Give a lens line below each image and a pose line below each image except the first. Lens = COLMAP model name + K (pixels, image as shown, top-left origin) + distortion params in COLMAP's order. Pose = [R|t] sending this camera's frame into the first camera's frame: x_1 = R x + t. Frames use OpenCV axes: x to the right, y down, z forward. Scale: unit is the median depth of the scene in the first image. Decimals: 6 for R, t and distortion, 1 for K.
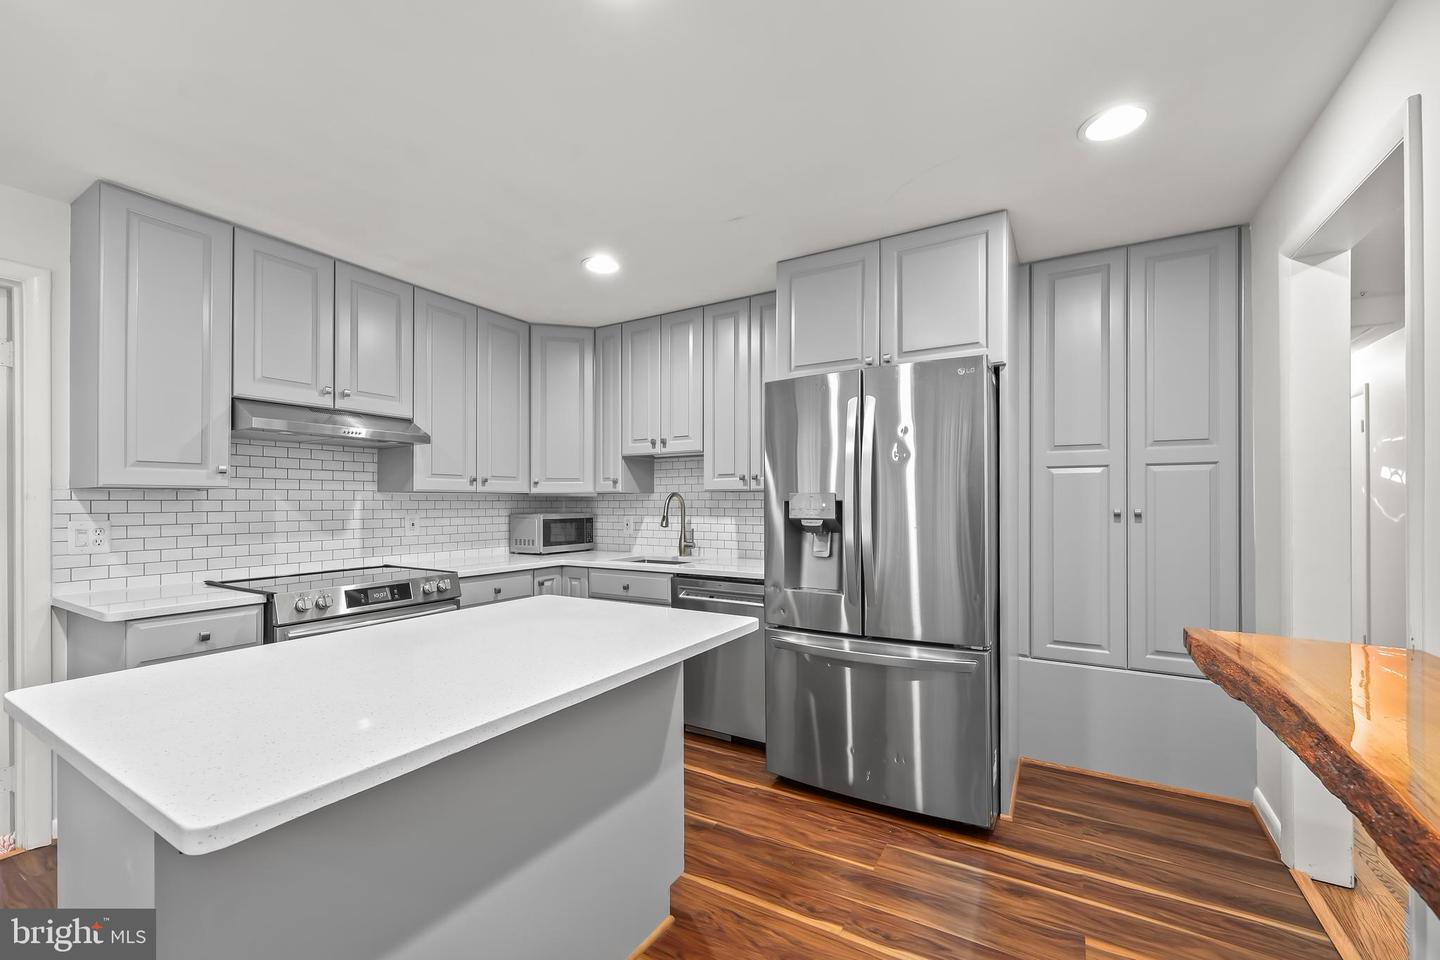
lens RADIAL K [[586.9, 0, 722.9], [0, 586.9, 492.2], [0, 0, 1]] dist [0.004431, 0.000031]
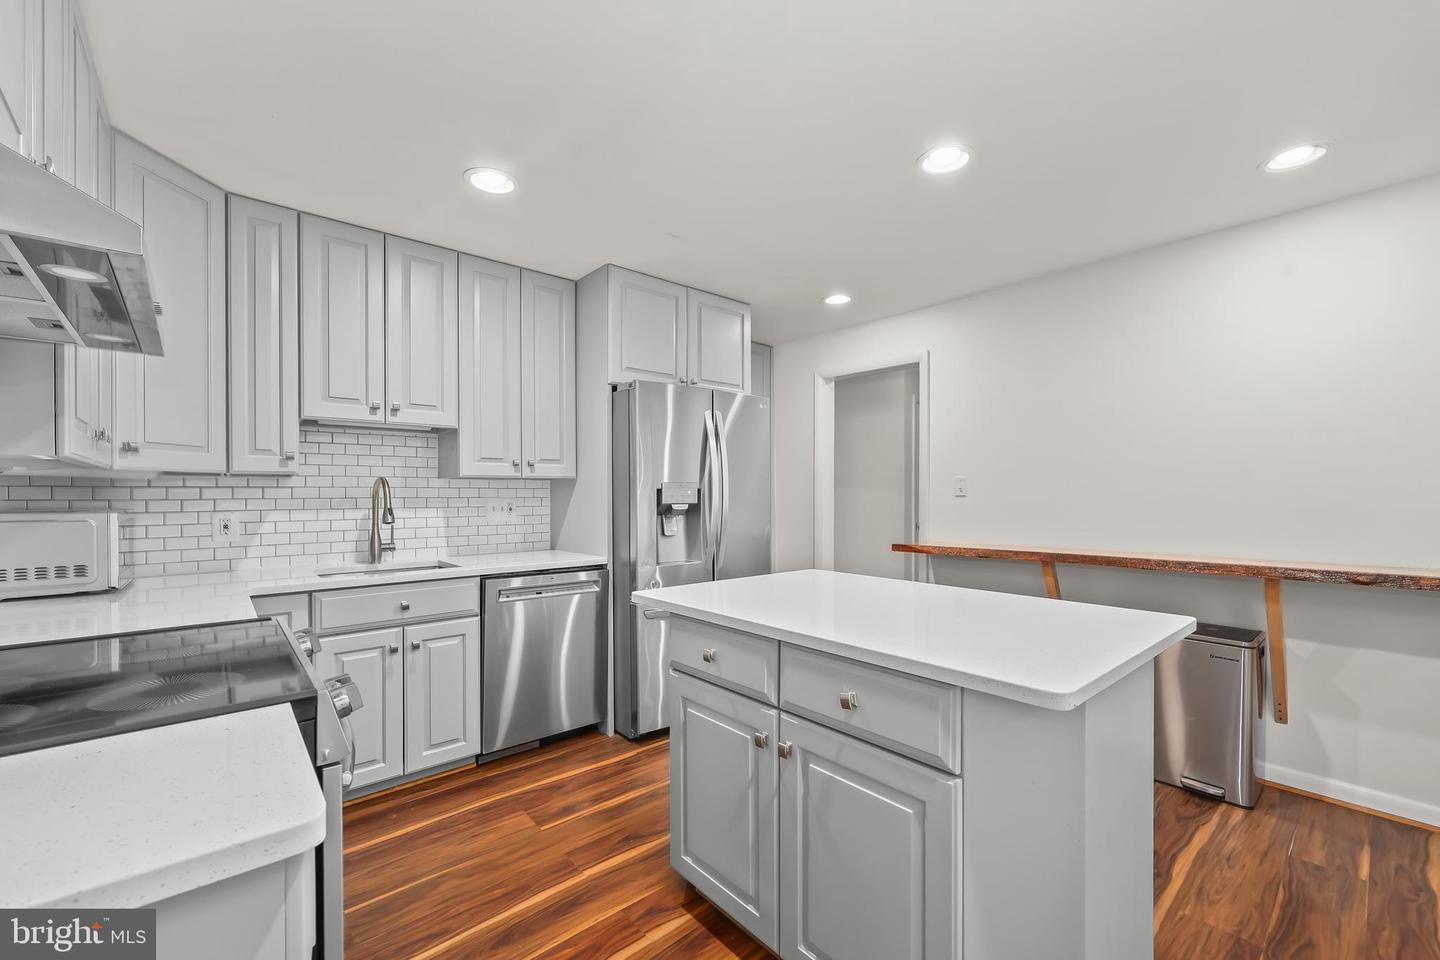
lens RADIAL K [[586.9, 0, 716.2], [0, 586.9, 492.0], [0, 0, 1]] dist [0.004431, 0.000031]
pose [[0.325835, 0.005567, 0.945410, -0.692948], [-0.013539, 0.999908, -0.001222, 0.015614], [-0.945330, -0.012402, 0.325881, 0.385576]]
